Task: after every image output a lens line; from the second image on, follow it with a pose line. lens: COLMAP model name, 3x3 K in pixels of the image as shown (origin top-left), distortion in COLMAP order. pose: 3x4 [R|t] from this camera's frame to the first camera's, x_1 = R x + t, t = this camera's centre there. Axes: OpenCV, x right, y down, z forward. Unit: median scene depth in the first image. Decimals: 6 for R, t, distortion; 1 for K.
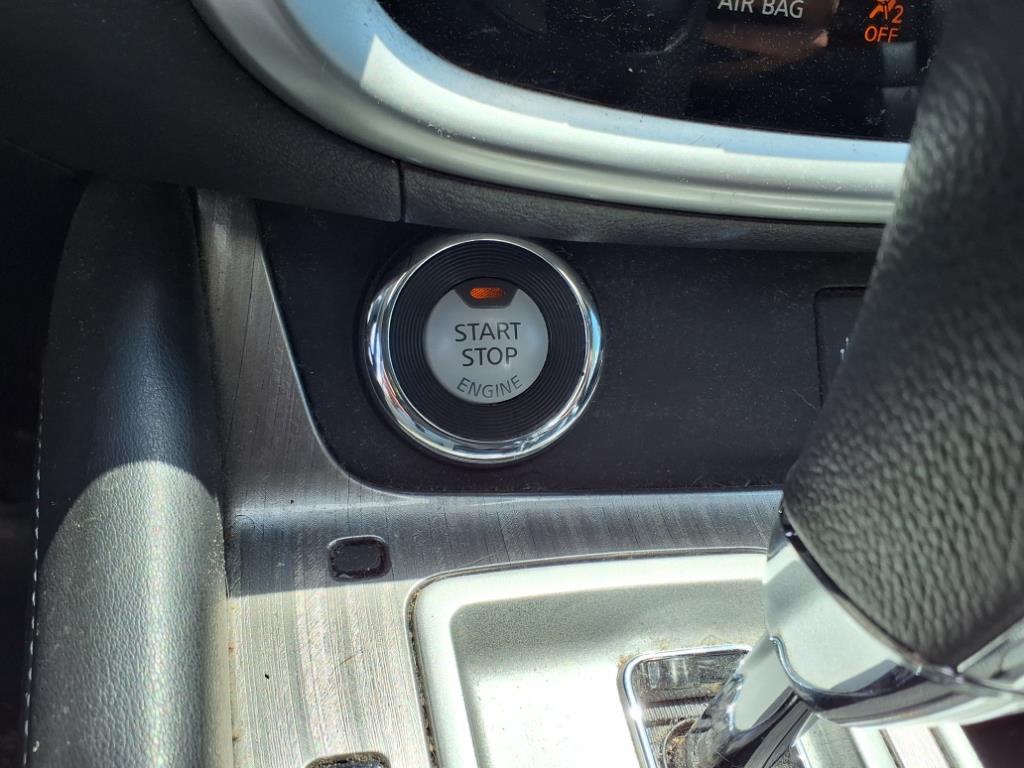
lens RADIAL K [[979.2, 0, 508.1], [0, 979.2, 366.7], [0, 0, 1]] dist [0.197641, -0.463813]
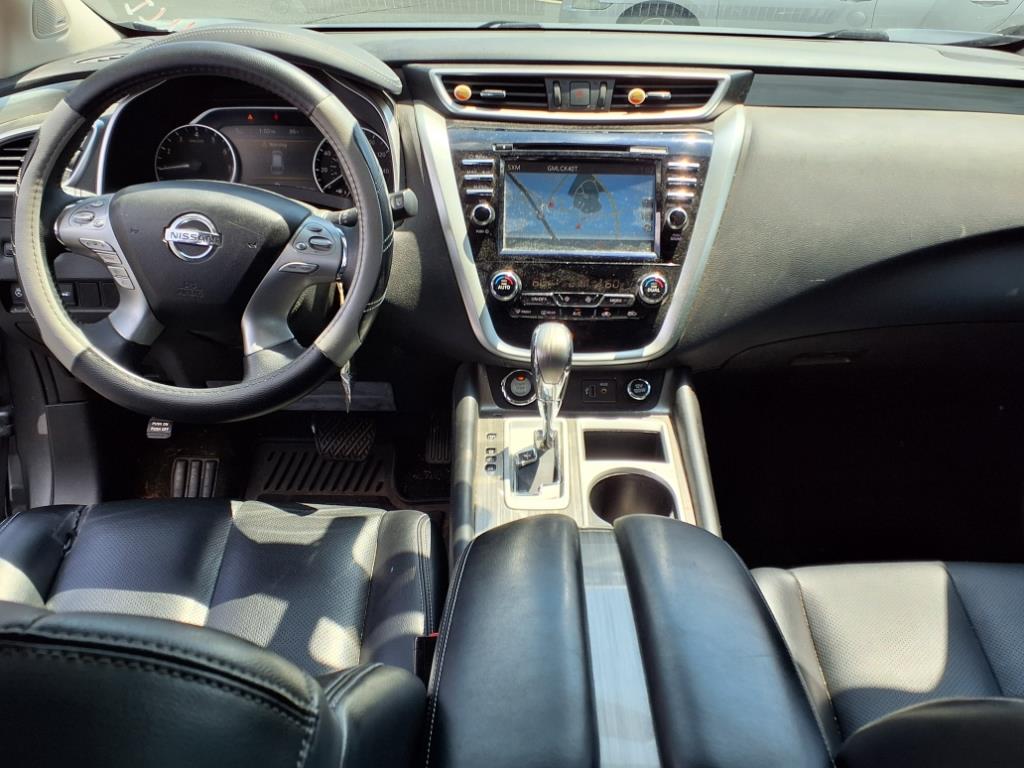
lens RADIAL K [[991.1, 0, 512.0], [0, 991.1, 384.0], [0, 0, 1]] dist [0.218311, -0.447840]
pose [[0.964751, -0.015677, -0.262696, 1.726324], [-0.041378, 0.976771, -0.210253, 1.400986], [0.259890, 0.213712, 0.941692, -5.395137]]
